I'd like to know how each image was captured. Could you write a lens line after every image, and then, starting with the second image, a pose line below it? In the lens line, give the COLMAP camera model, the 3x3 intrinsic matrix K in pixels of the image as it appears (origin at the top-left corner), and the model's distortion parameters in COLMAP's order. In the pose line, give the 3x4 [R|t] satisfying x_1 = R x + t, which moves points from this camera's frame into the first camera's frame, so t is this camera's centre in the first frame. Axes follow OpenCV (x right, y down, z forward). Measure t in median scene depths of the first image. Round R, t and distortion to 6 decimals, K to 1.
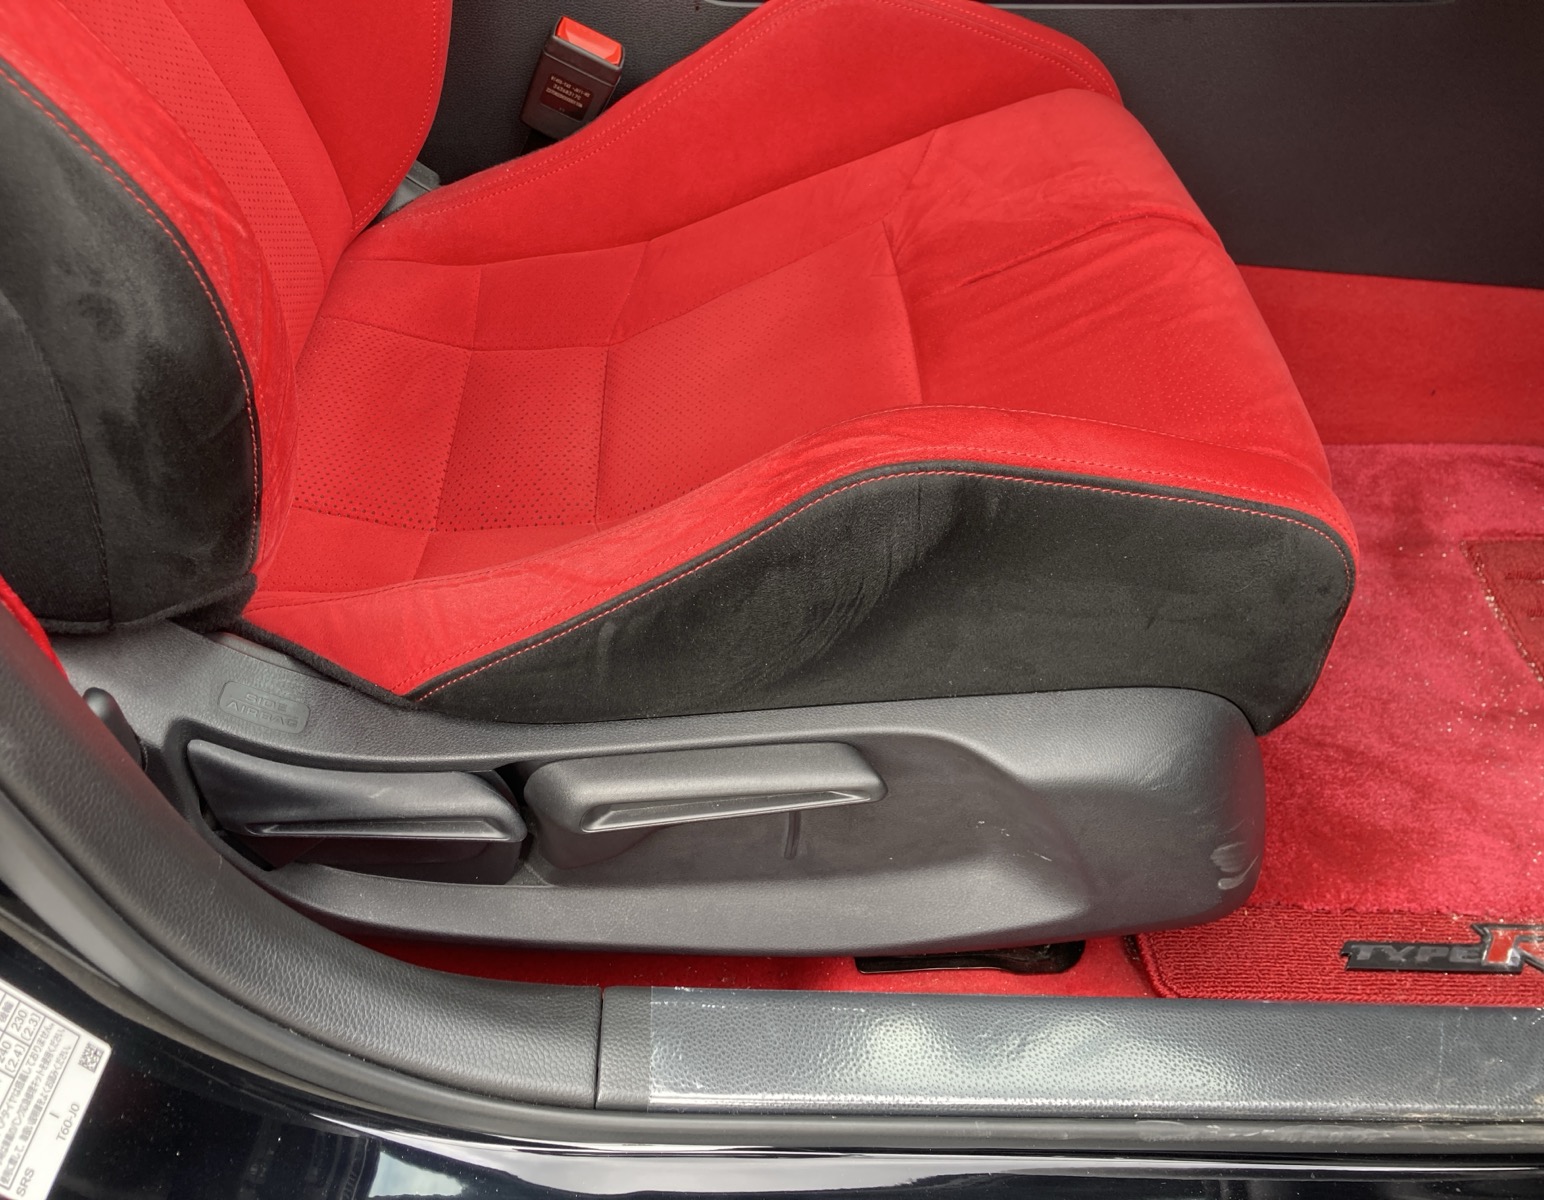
lens RADIAL K [[1316.3, 0, 783.7], [0, 1316.3, 584.6], [0, 0, 1]] dist [0.034594, -0.049207]
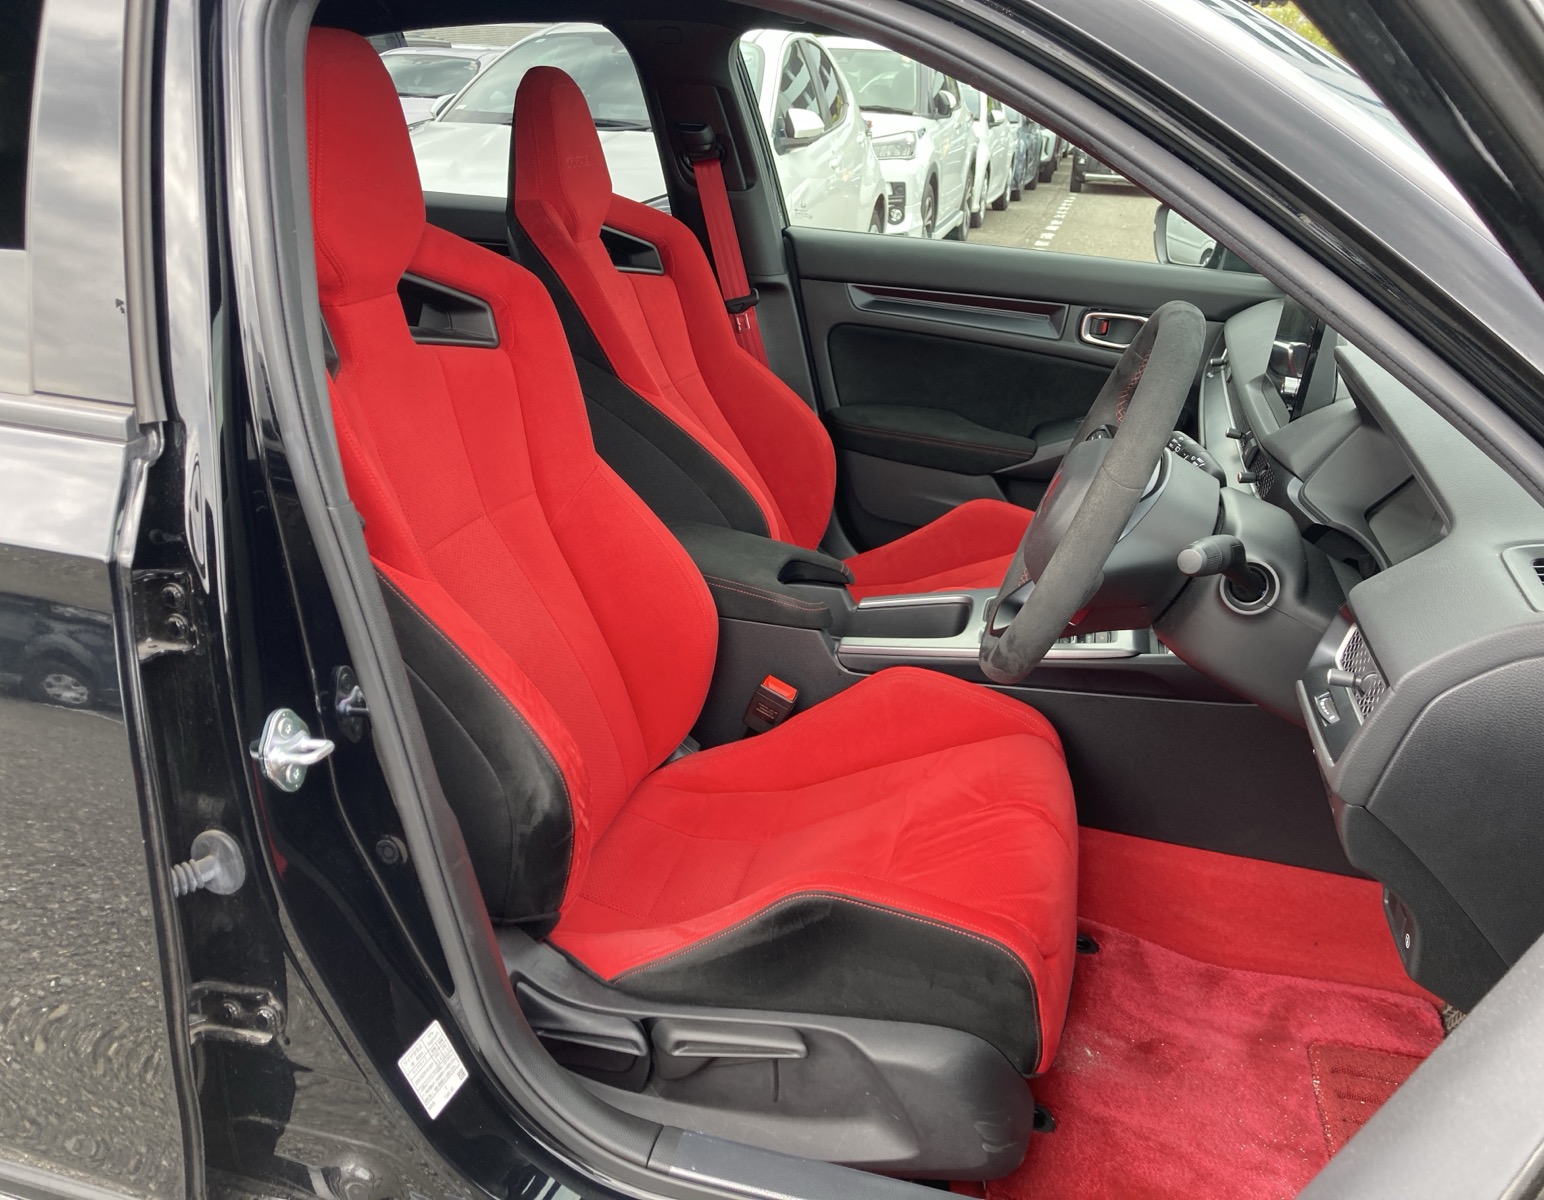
lens RADIAL K [[1316.3, 0, 777.1], [0, 1316.3, 597.3], [0, 0, 1]] dist [0.034594, -0.049207]
pose [[0.961439, 0.062179, -0.267898, 0.358892], [-0.160298, 0.918230, -0.362158, 0.168342], [0.223473, 0.391136, 0.892789, -0.780580]]
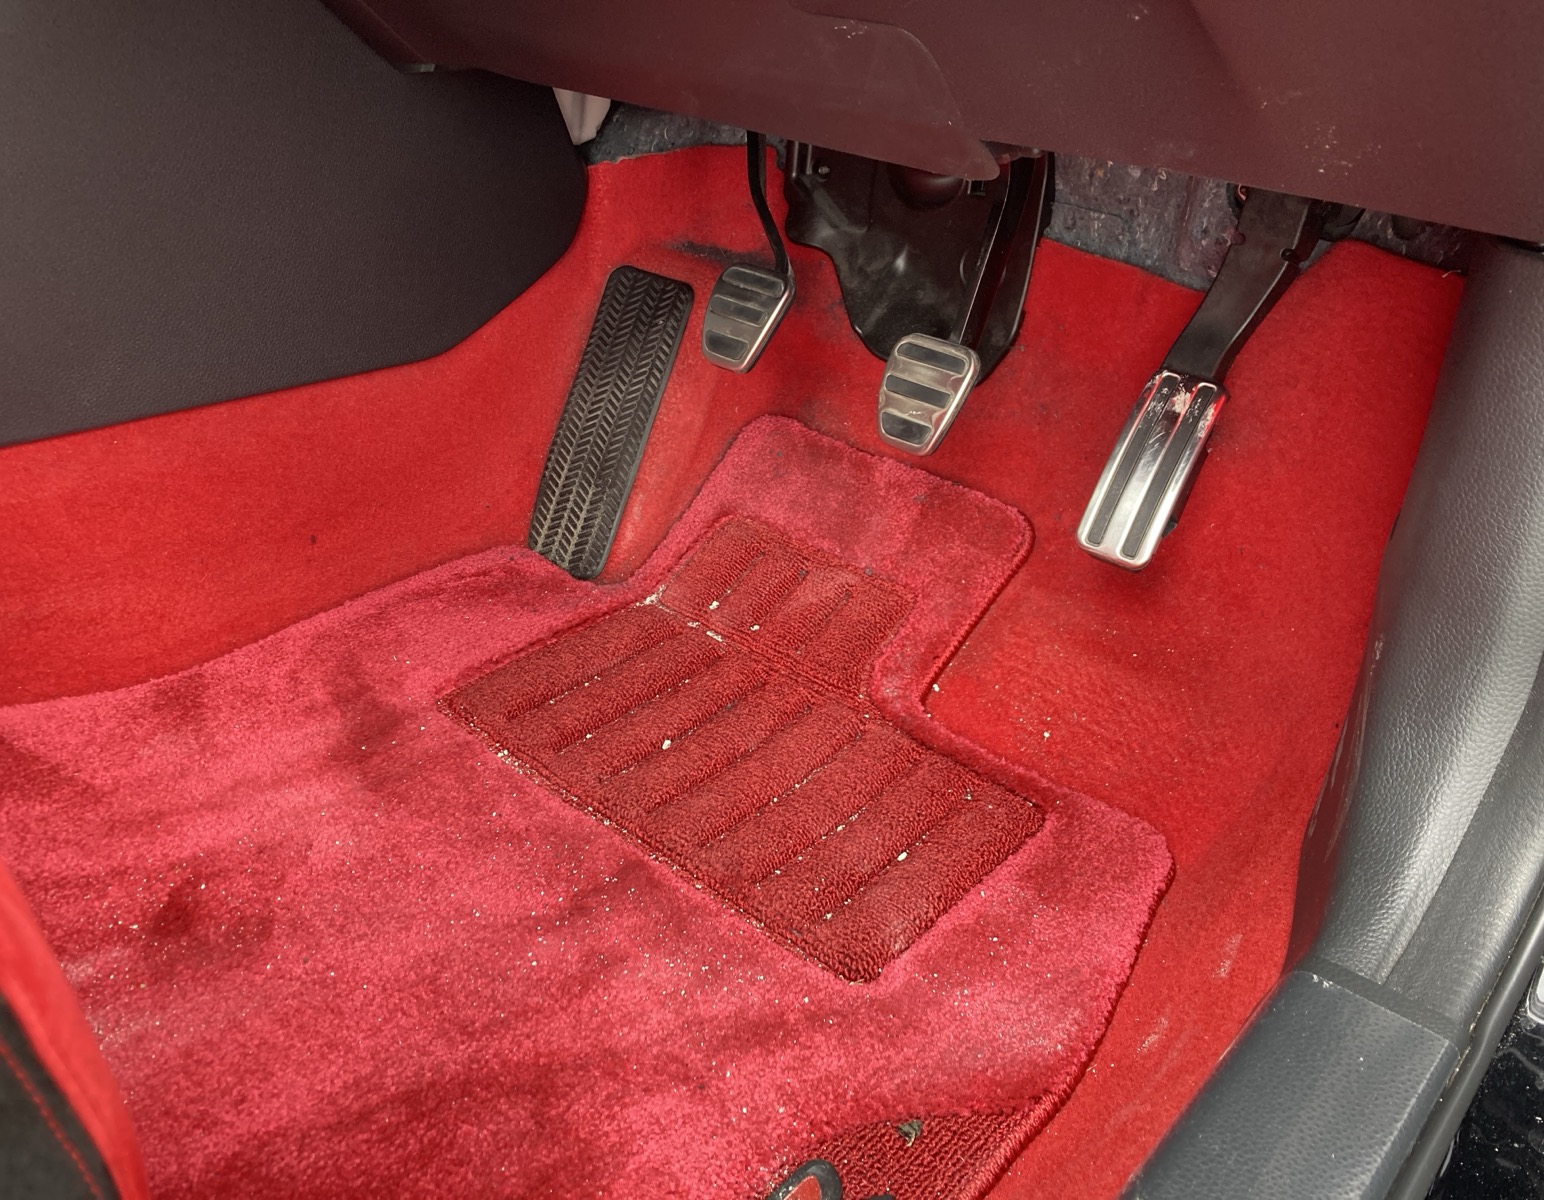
lens RADIAL K [[1316.3, 0, 773.4], [0, 1316.3, 598.7], [0, 0, 1]] dist [0.034594, -0.049207]
pose [[0.687053, -0.377852, 0.620634, 0.252731], [0.485532, 0.874203, -0.005264, 0.013587], [-0.540571, 0.304955, 0.784083, 0.379564]]
